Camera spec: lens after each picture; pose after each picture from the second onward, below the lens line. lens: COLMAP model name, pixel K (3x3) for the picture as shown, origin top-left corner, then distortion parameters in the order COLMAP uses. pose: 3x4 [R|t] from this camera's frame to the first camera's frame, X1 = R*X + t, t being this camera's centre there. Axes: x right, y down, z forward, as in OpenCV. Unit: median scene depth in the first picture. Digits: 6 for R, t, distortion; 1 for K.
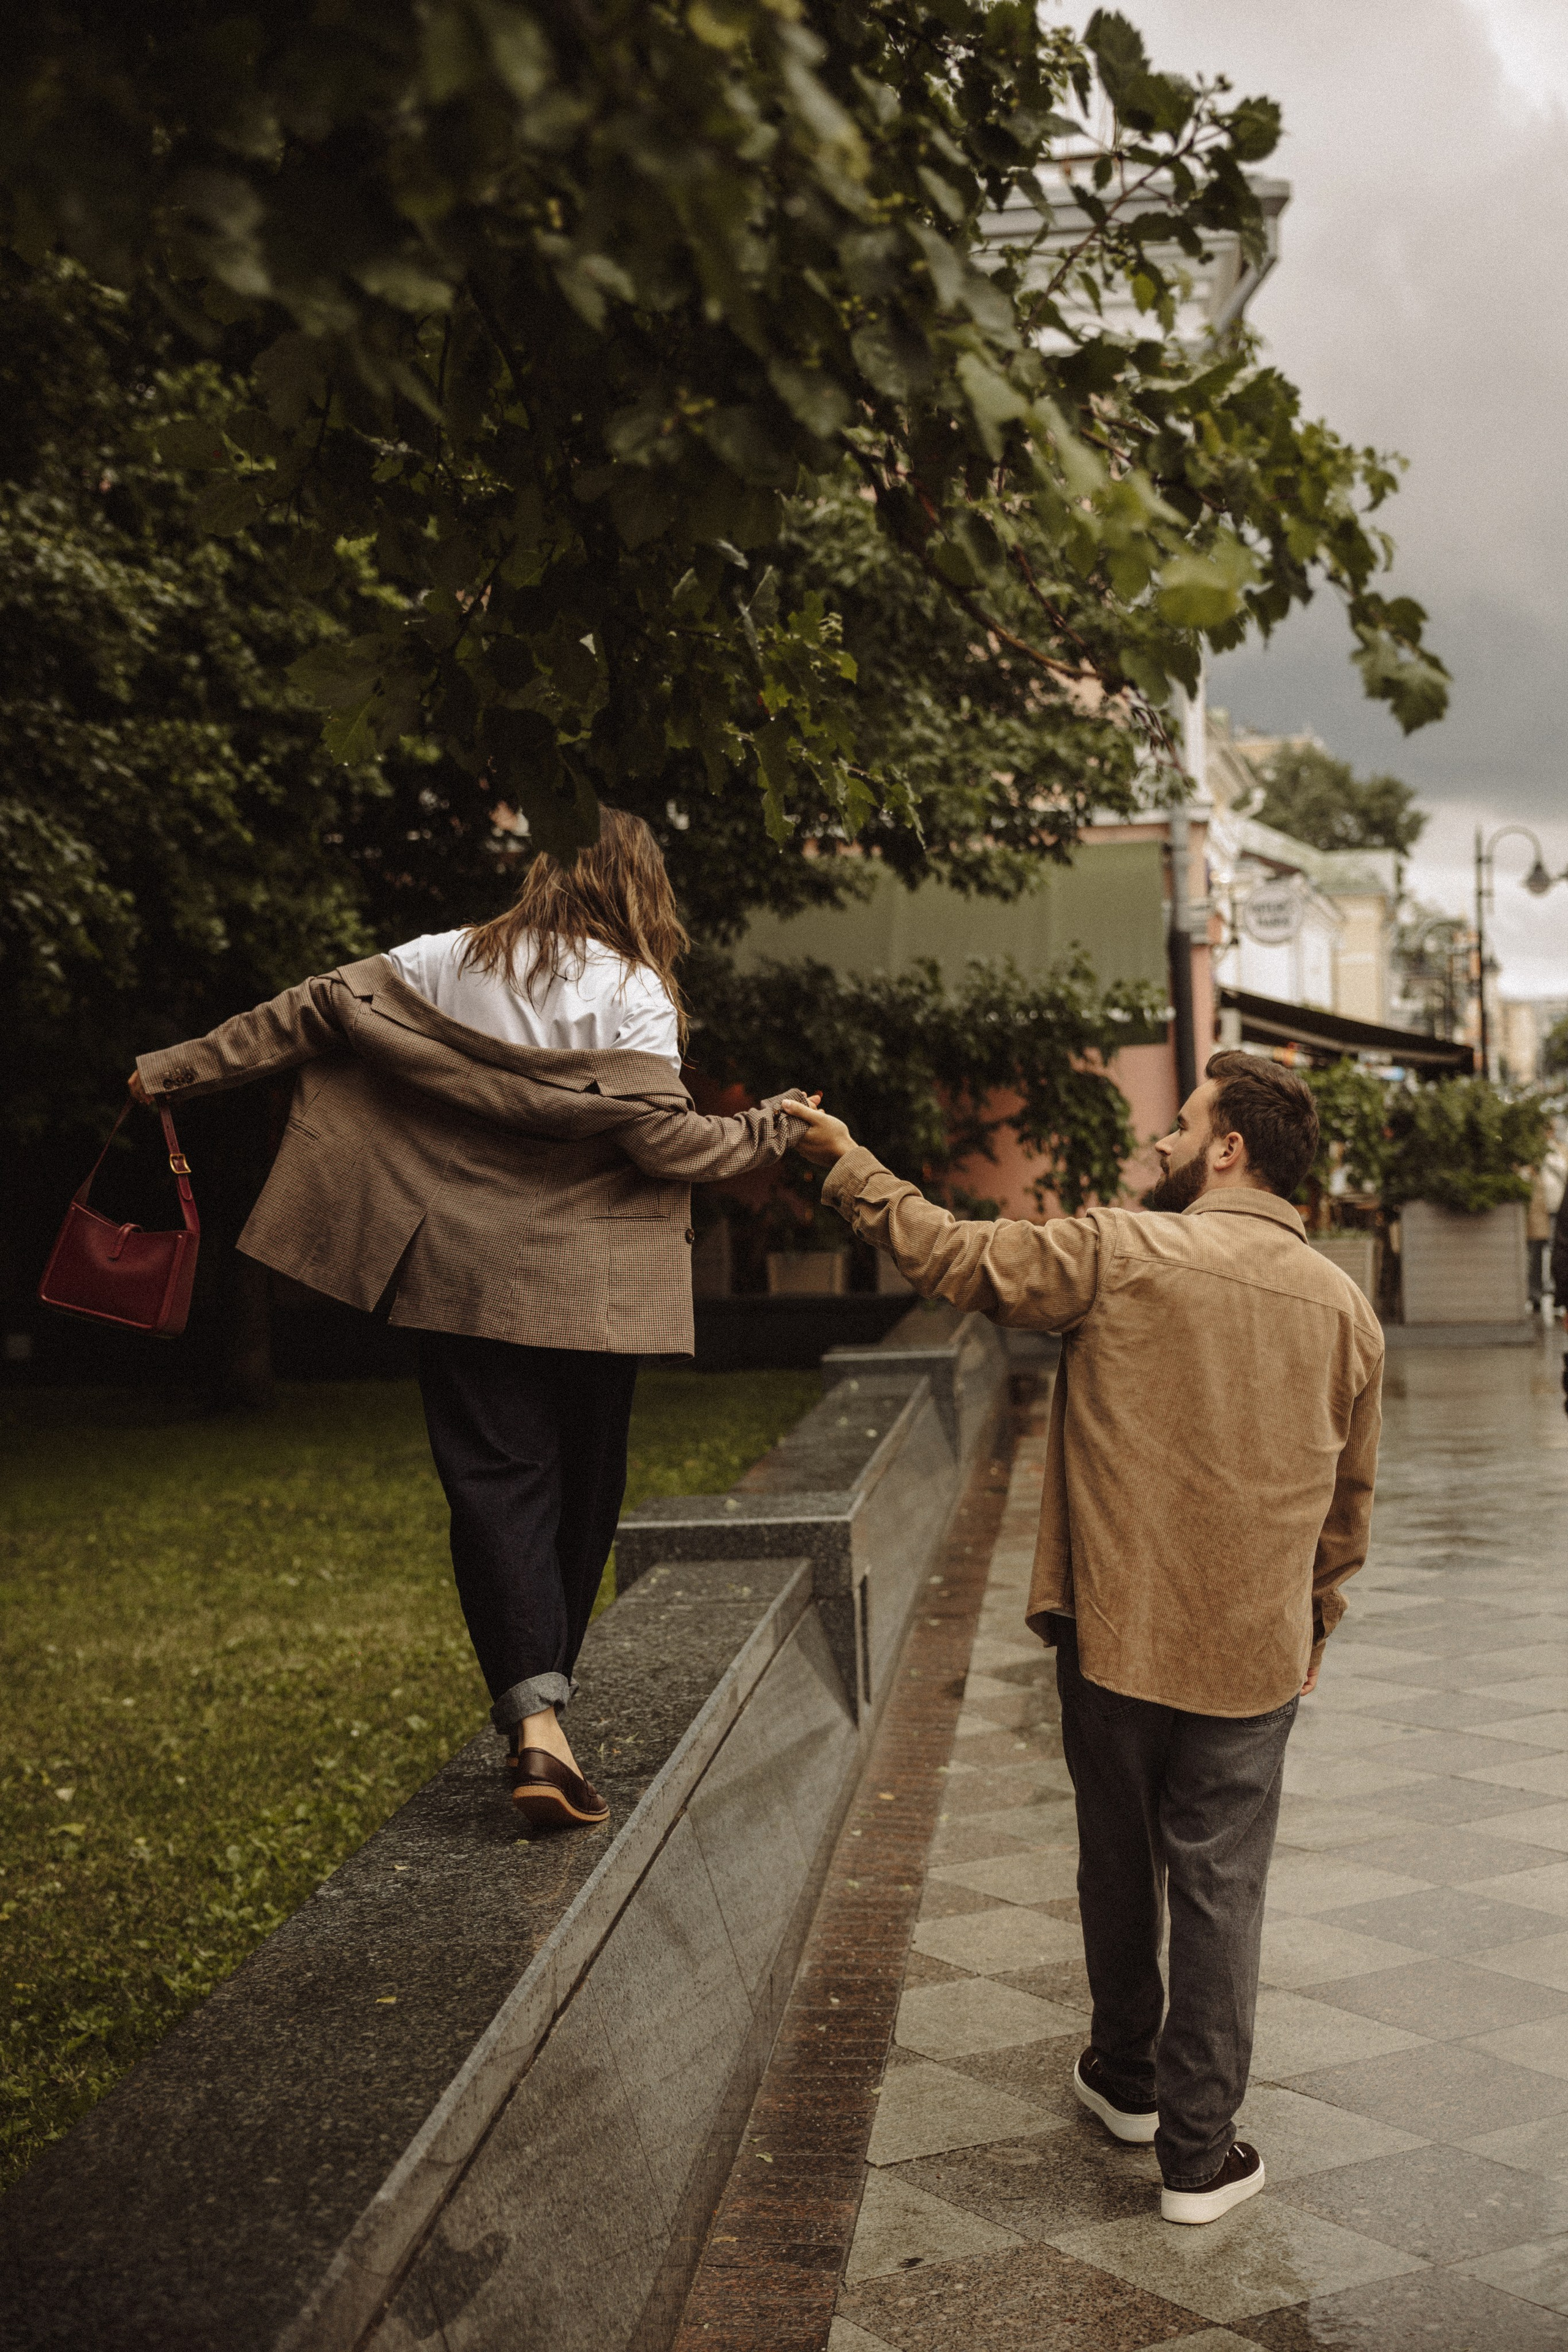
lens RADIAL K [[3254.3, 0, 784.7], [0, 3254.3, 1288.9], [0, 0, 1]] dist [0.191777, 0.052313]
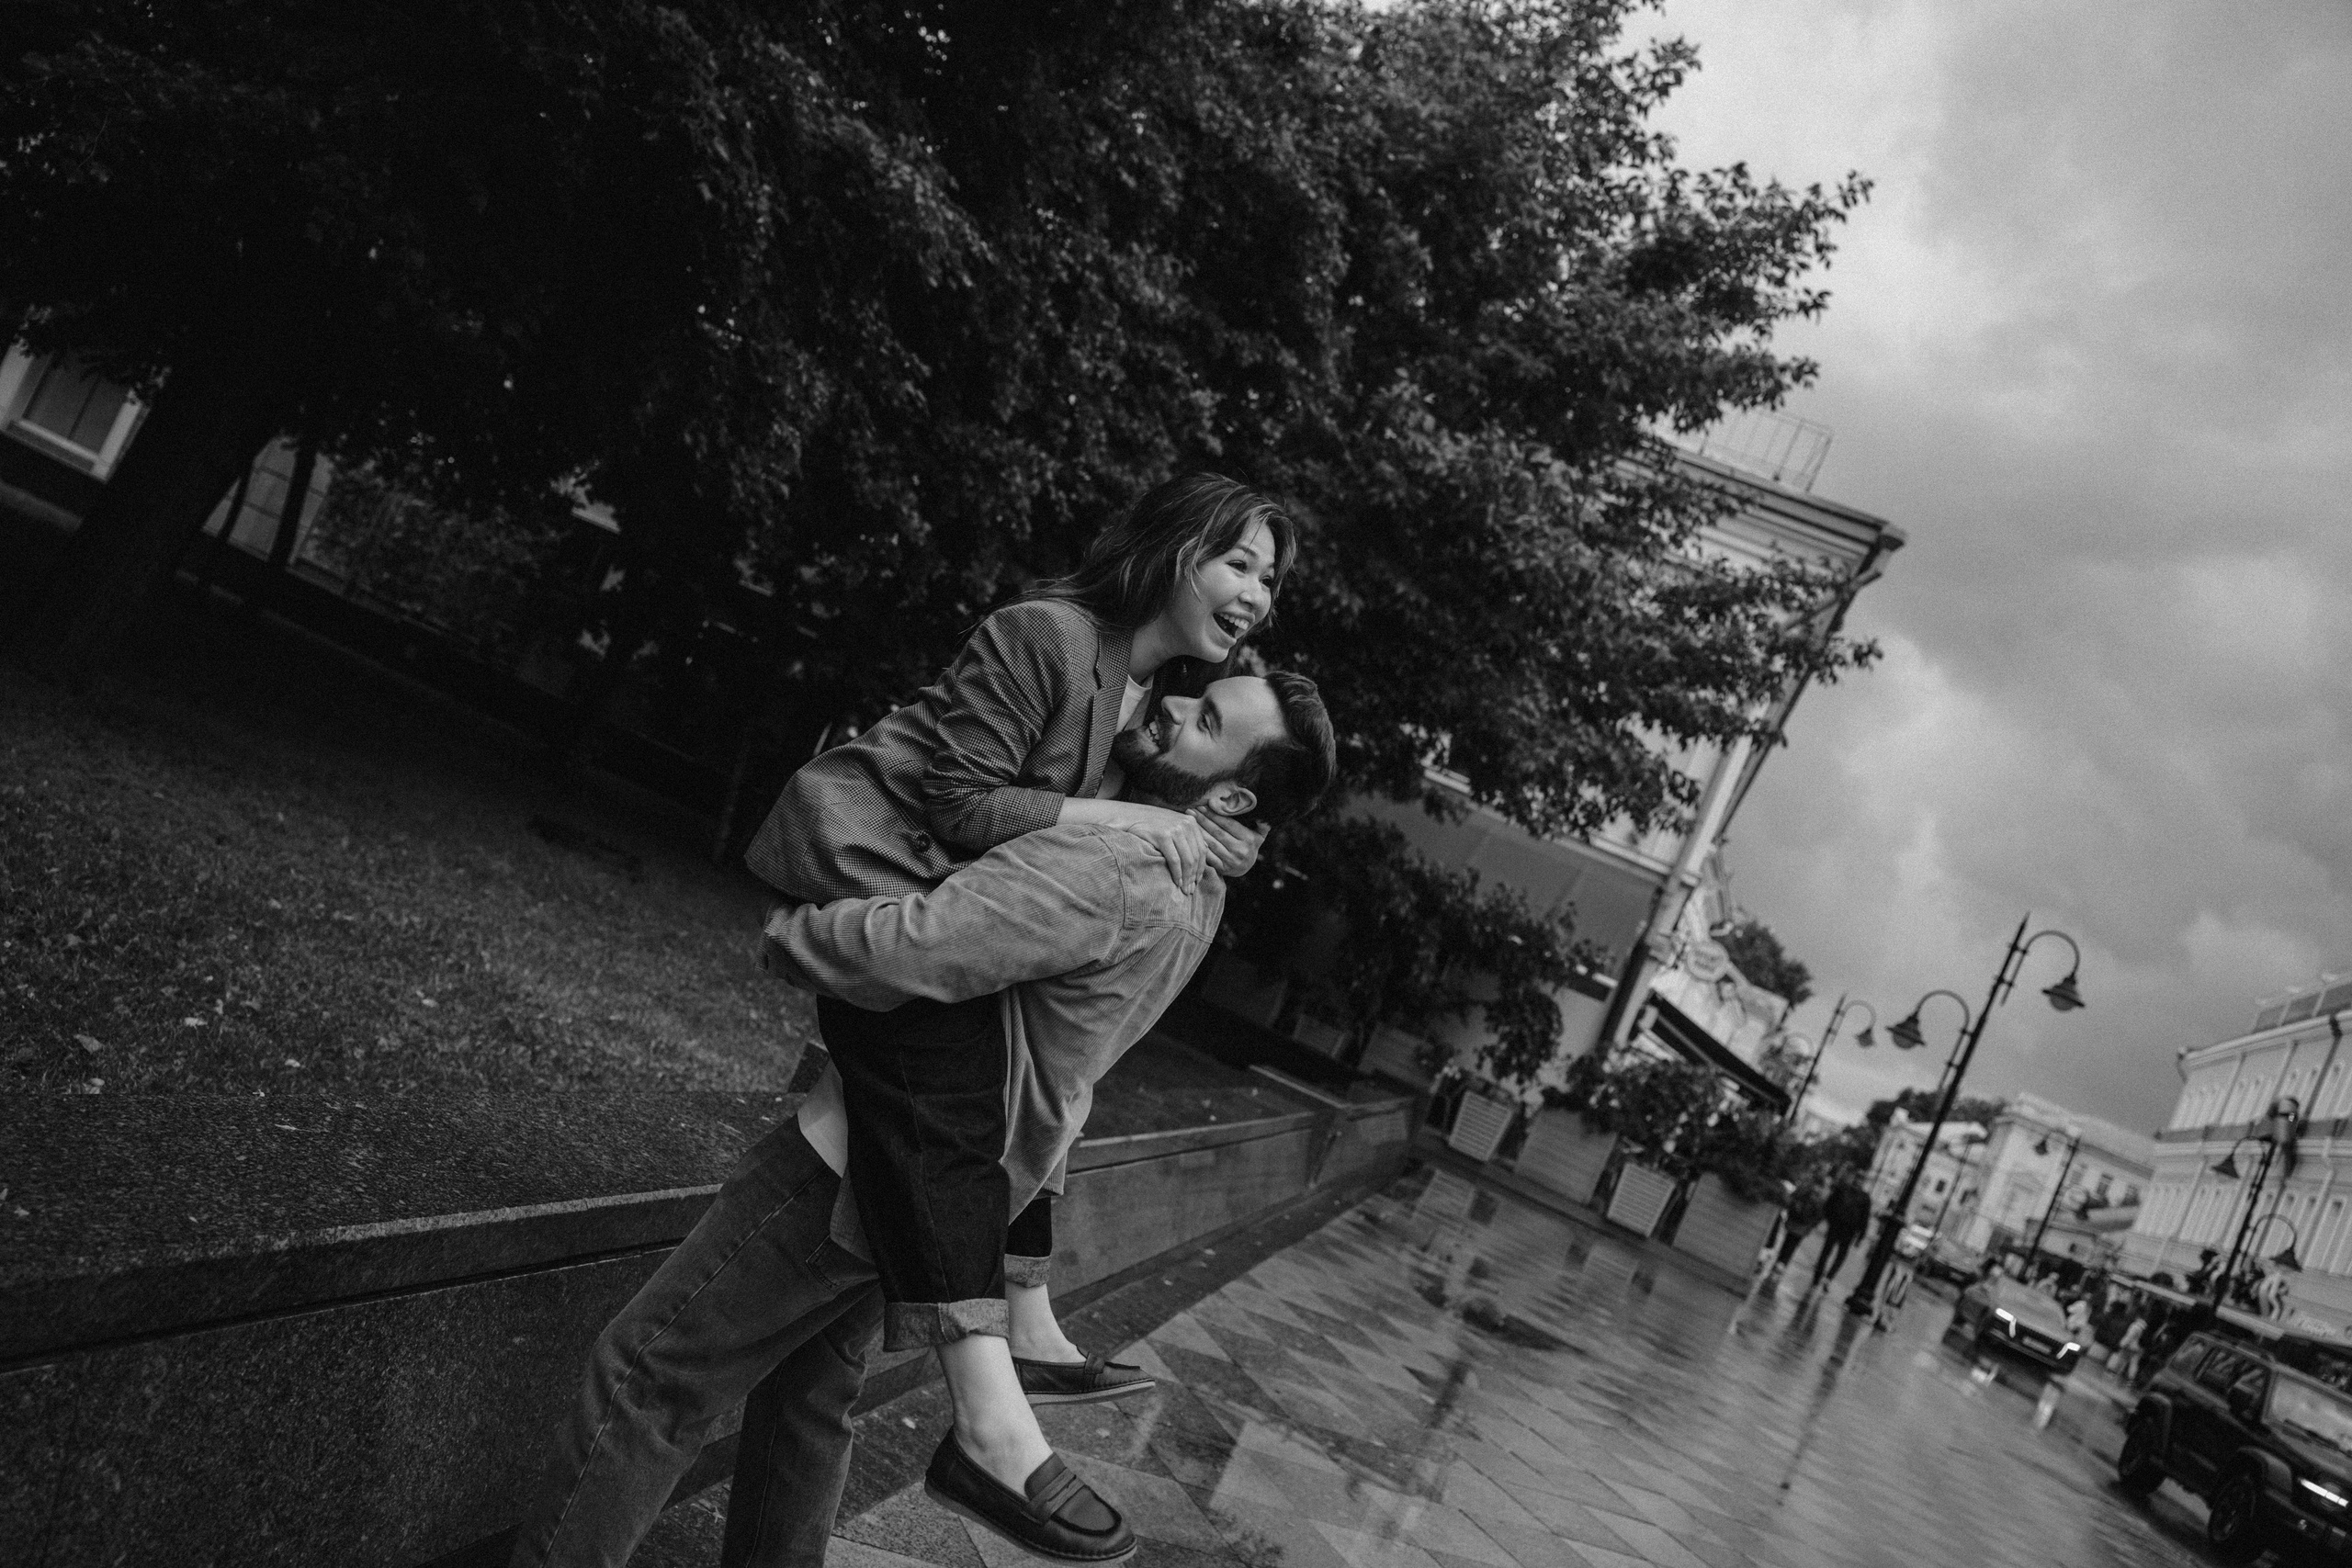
lens RADIAL K [[1804.6, 0, 1177.6], [0, 1804.6, 860.2], [0, 0, 1]] dist [-0.050655, 0.114171]
pose [[0.891236, 0.429503, -0.145691, 0.059087], [-0.441545, 0.895069, -0.062368, 0.005366], [0.103616, 0.119914, 0.987362, 0.273768]]
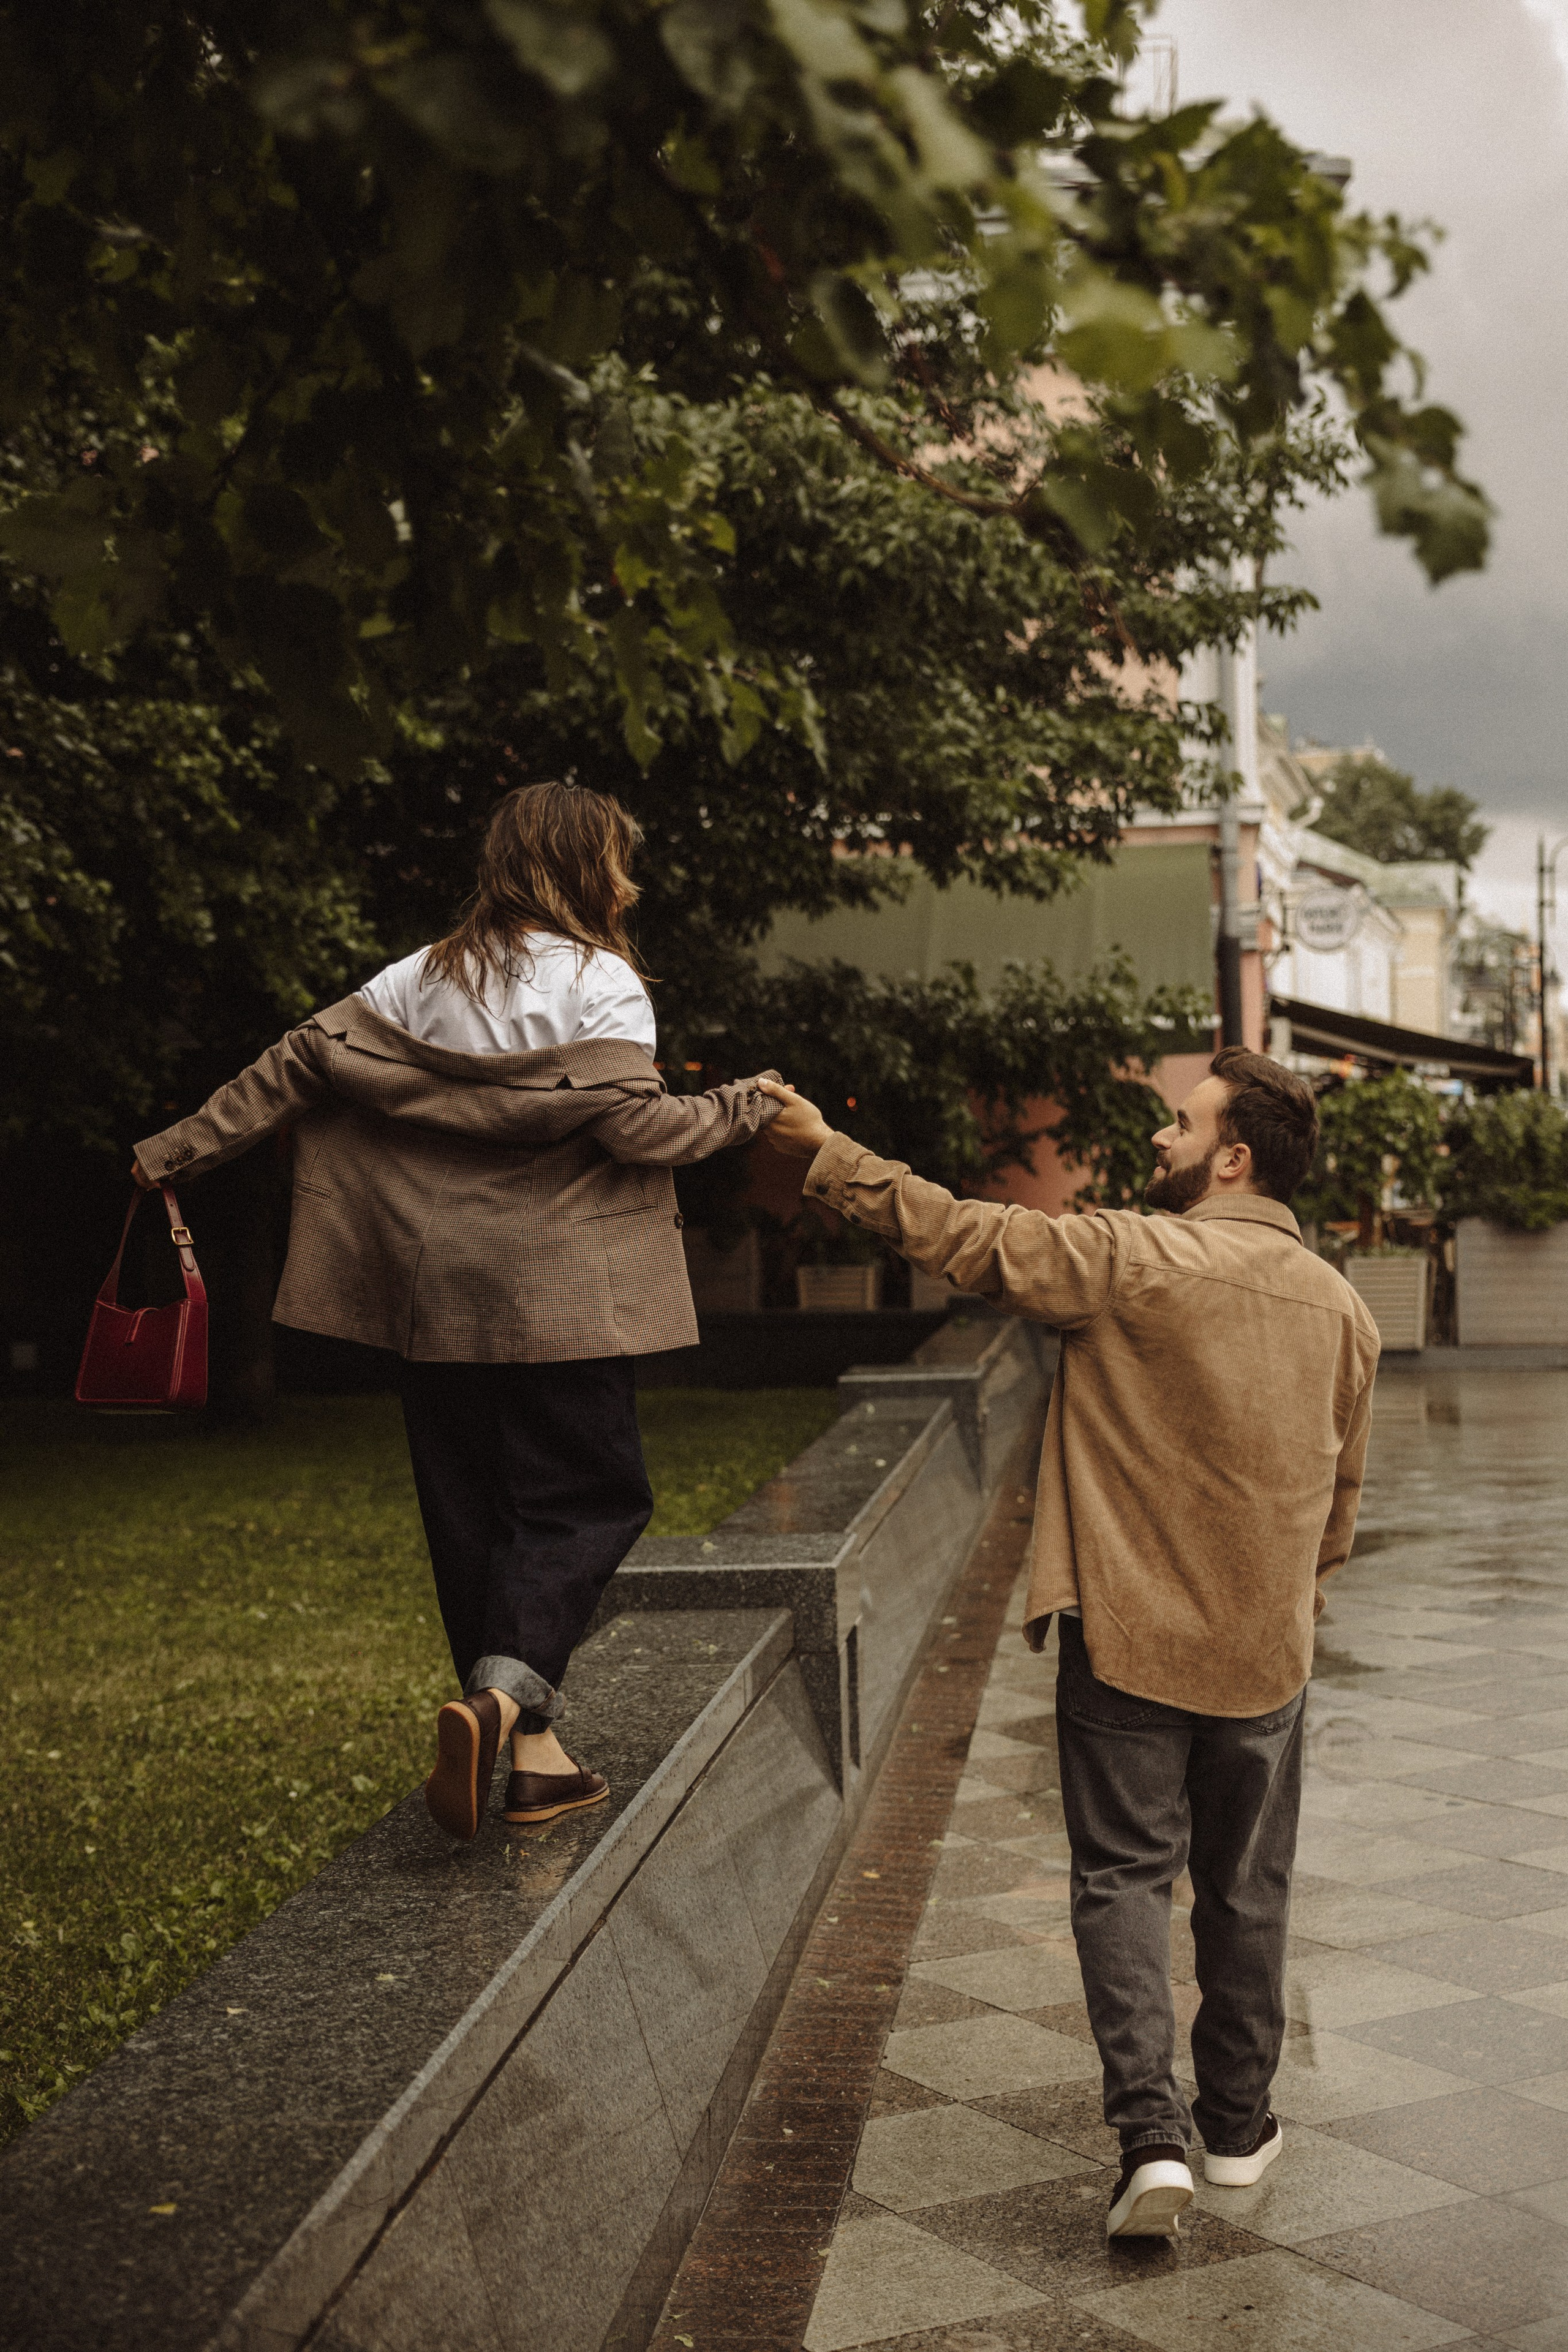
lens RADIAL K [[3254.3, 0, 784.7], [0, 3254.3, 1288.9], [0, 0, 1]] dist [0.191777, 0.052313]
pose [[0.999819, 0.008955, -0.016789, 0.012010], [-0.009007, 0.999955, -0.003028, -0.002097], [0.016761, 0.003179, 0.999854, 0.054478]]
